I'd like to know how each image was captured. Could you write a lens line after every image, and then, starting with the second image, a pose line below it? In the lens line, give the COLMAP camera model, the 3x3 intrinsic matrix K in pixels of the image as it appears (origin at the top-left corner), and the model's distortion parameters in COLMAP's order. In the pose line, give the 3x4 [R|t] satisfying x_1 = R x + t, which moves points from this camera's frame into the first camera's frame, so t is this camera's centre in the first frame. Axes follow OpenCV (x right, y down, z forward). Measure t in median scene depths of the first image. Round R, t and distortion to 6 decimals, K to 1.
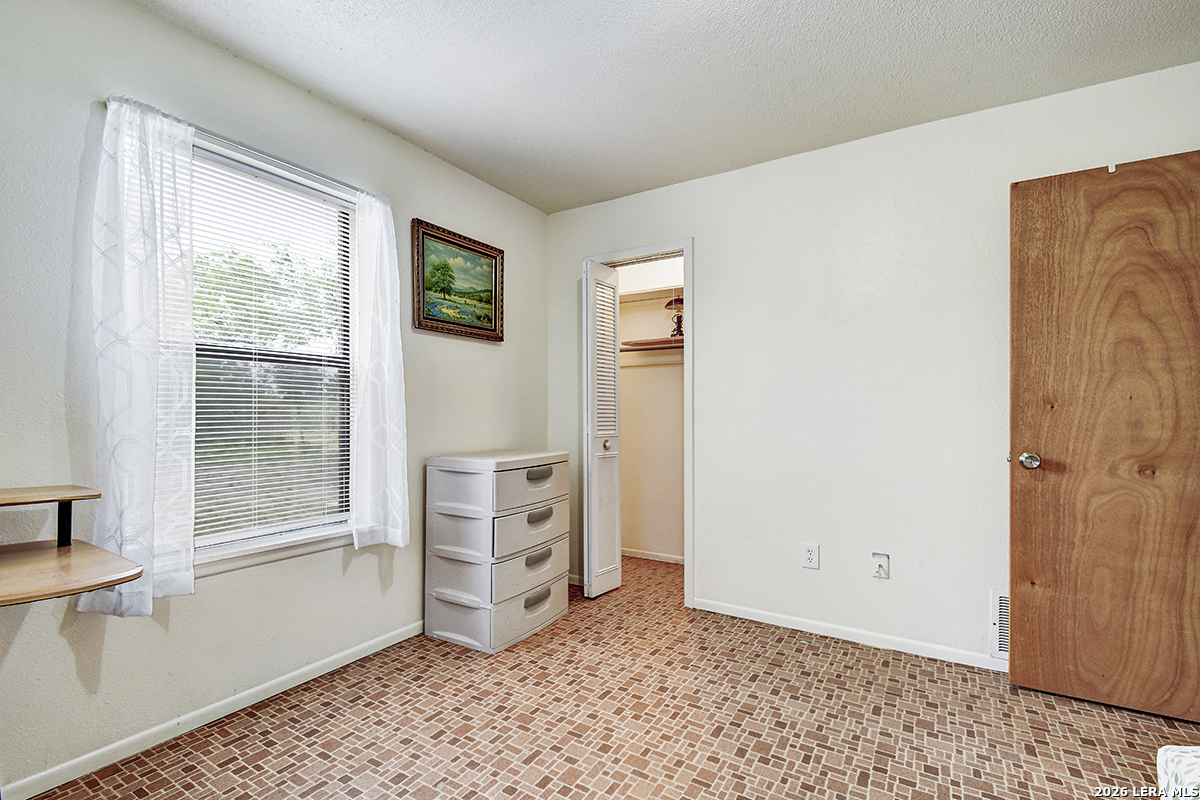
lens RADIAL K [[544.7, 0, 599.1], [0, 544.7, 414.2], [0, 0, 1]] dist [0.032773, -0.018032]
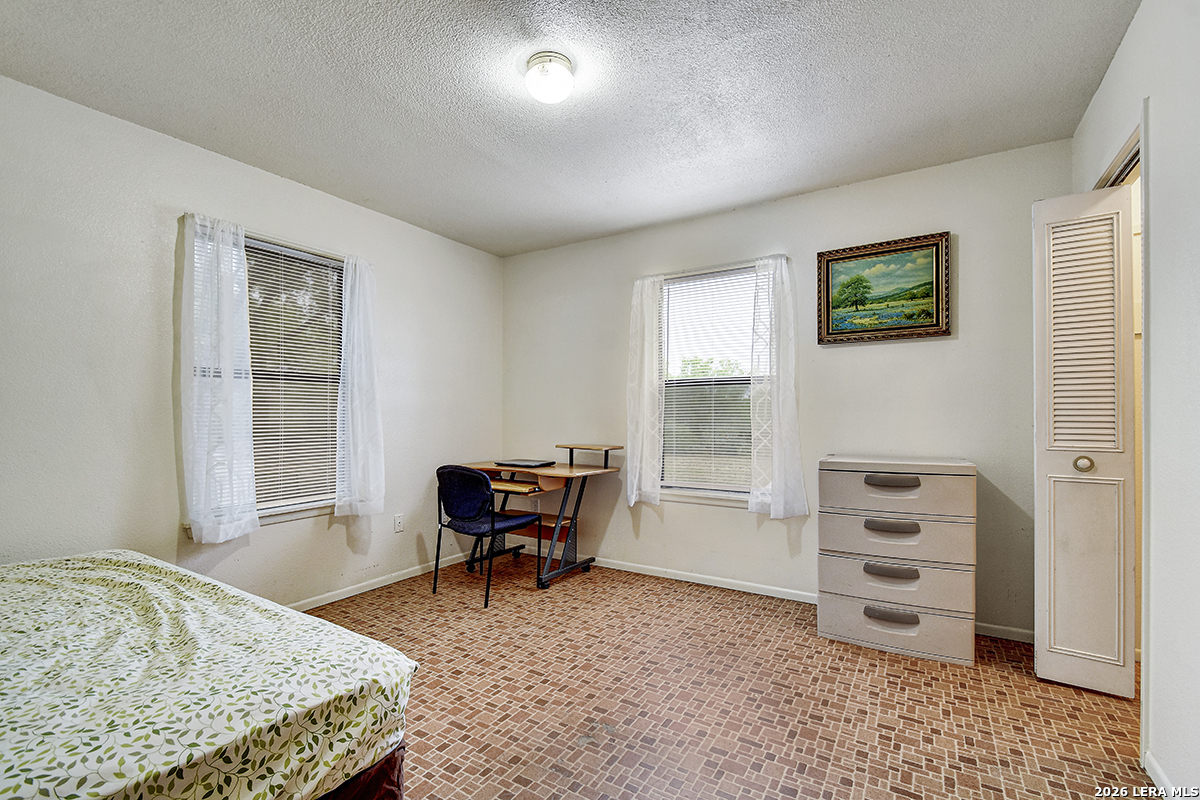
lens RADIAL K [[544.7, 0, 599.1], [0, 544.7, 414.2], [0, 0, 1]] dist [0.032773, -0.018032]
pose [[-0.001015, -0.008008, -0.999967, 0.790647], [0.000348, 0.999968, -0.008009, 0.002098], [0.999999, -0.000356, -0.001012, 0.486540]]
